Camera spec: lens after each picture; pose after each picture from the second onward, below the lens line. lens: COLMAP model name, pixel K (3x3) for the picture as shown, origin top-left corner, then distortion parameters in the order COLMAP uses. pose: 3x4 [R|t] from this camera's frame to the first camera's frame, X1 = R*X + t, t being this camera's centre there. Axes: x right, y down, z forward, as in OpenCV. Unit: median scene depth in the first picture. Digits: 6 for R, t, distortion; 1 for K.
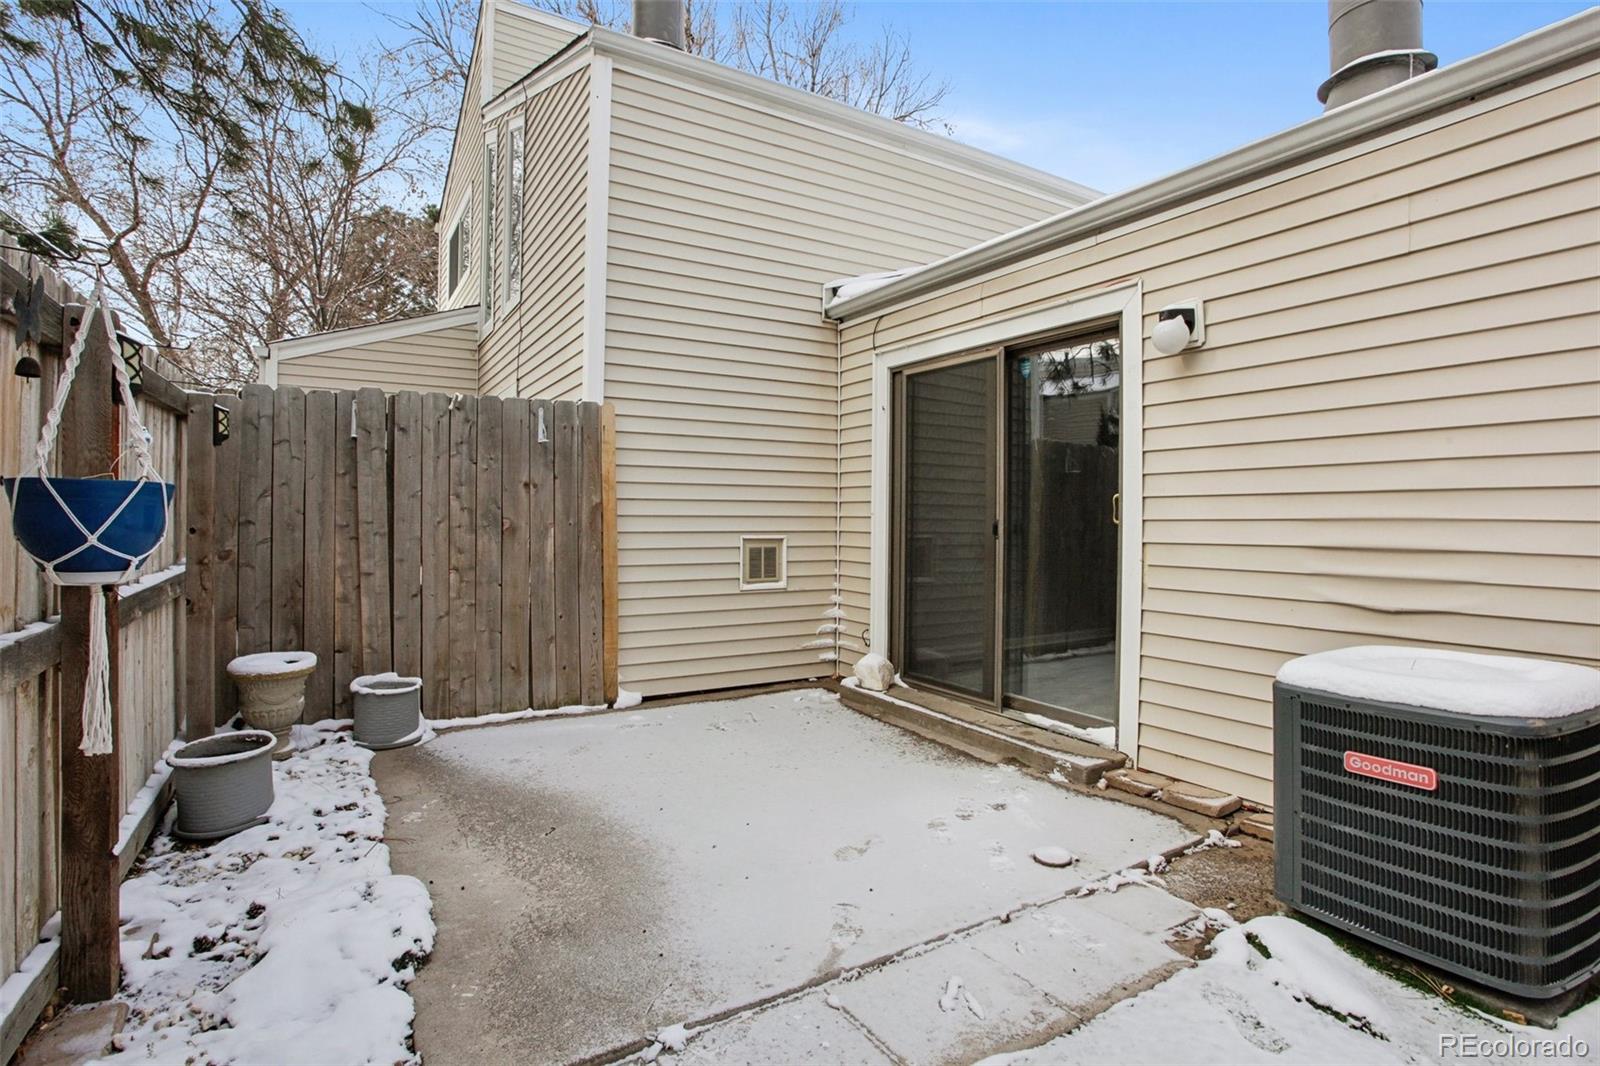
lens RADIAL K [[795.7, 0, 800.0], [0, 795.7, 533.0], [0, 0, 1]] dist [-0.051679, 0.027717]
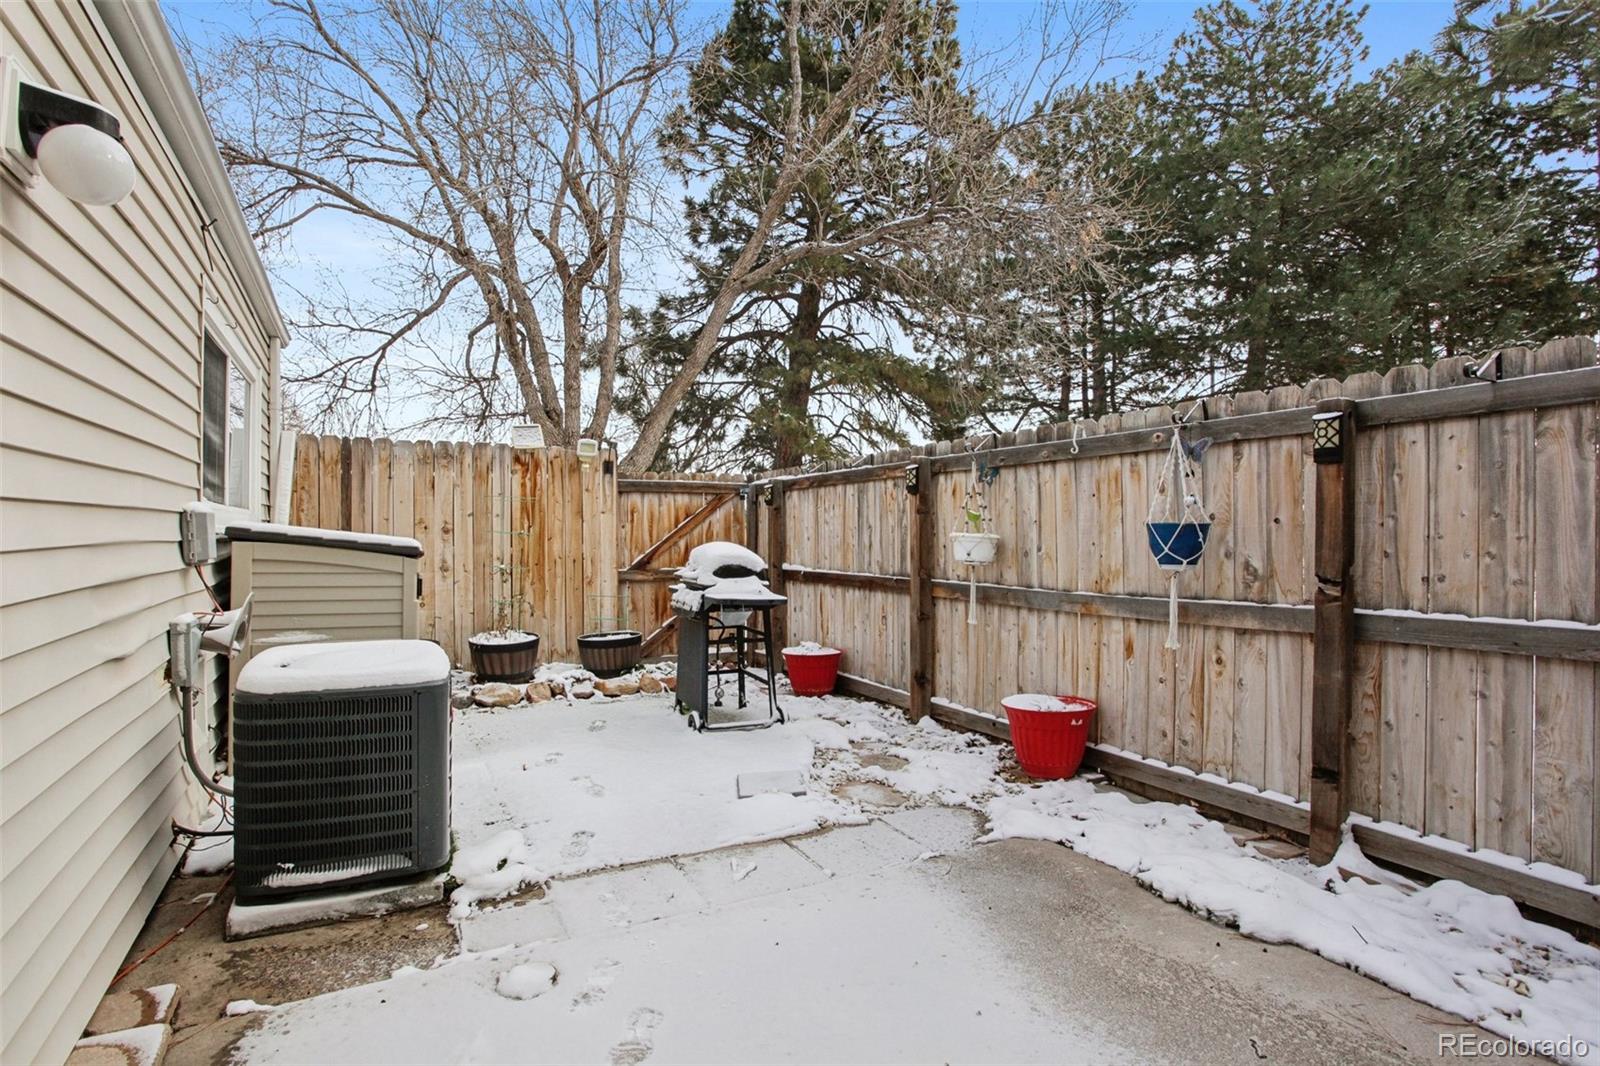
lens RADIAL K [[795.7, 0, 800.0], [0, 795.7, 533.0], [0, 0, 1]] dist [-0.051679, 0.027717]
pose [[-0.998938, -0.004802, 0.045819, 0.025181], [-0.003623, 0.999661, 0.025783, -0.058442], [-0.045927, 0.025590, -0.998617, 2.056465]]
